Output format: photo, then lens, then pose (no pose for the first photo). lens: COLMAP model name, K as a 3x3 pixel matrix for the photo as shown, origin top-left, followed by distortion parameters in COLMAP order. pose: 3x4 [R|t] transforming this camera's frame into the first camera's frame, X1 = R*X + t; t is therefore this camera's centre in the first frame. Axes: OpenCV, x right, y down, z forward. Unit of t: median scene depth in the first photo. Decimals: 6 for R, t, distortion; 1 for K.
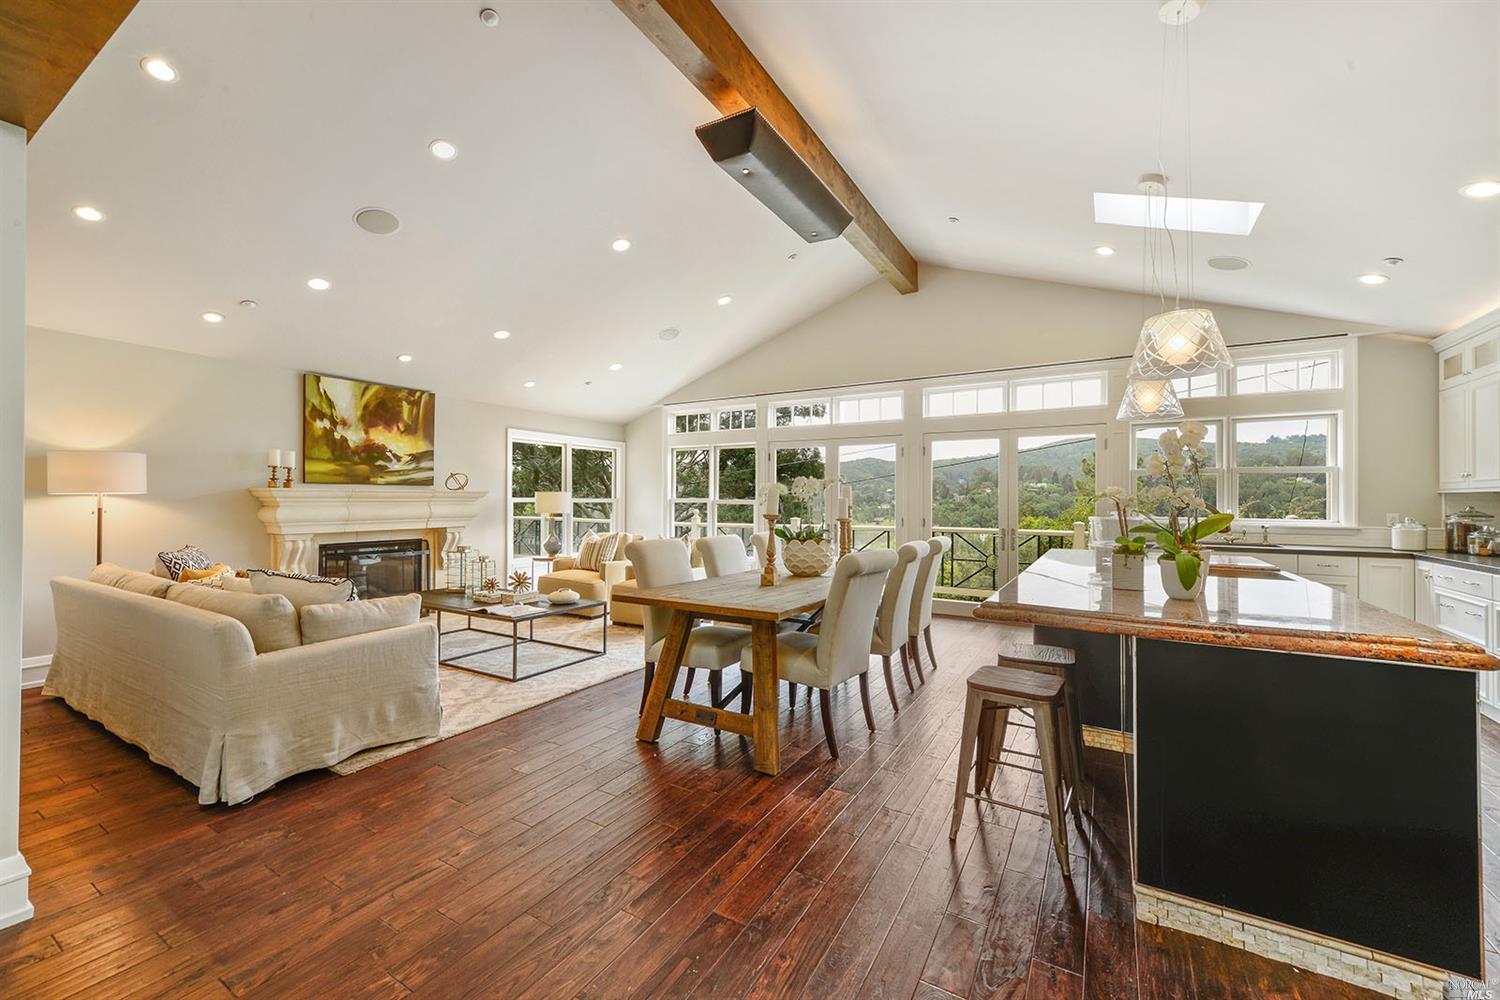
lens RADIAL K [[591.8, 0, 748.1], [0, 591.8, 494.0], [0, 0, 1]] dist [0.008166, -0.000904]
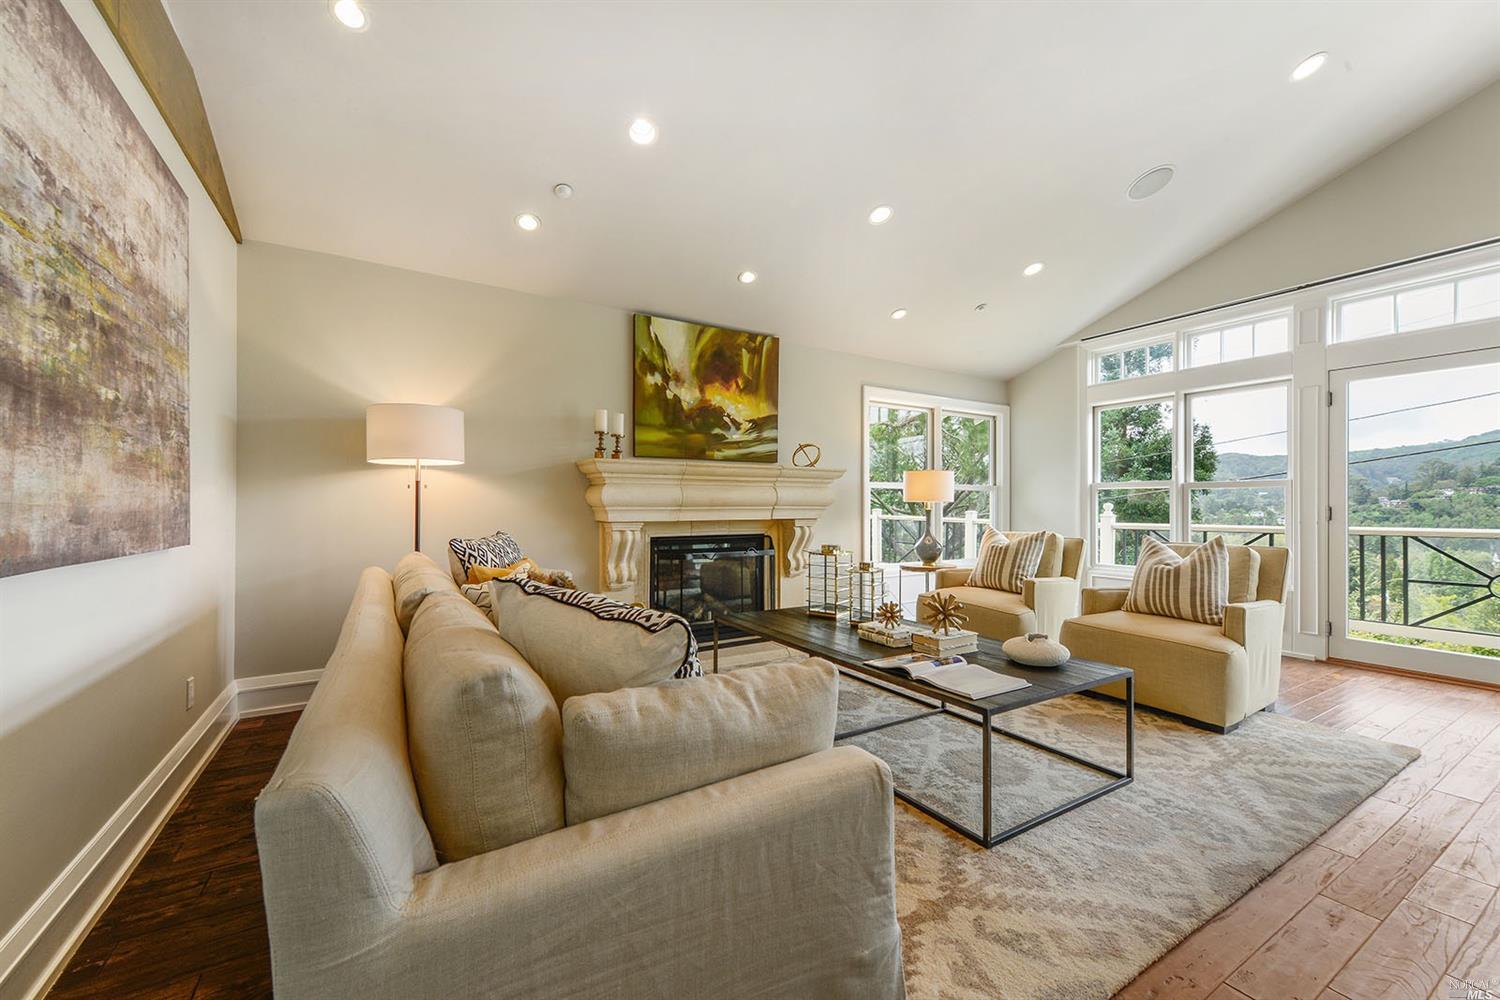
lens RADIAL K [[591.8, 0, 752.8], [0, 591.8, 492.2], [0, 0, 1]] dist [0.008166, -0.000904]
pose [[0.888657, -0.011839, -0.458421, -0.256673], [0.005714, 0.999875, -0.014747, 0.039301], [0.458538, 0.010485, 0.888613, 0.384914]]
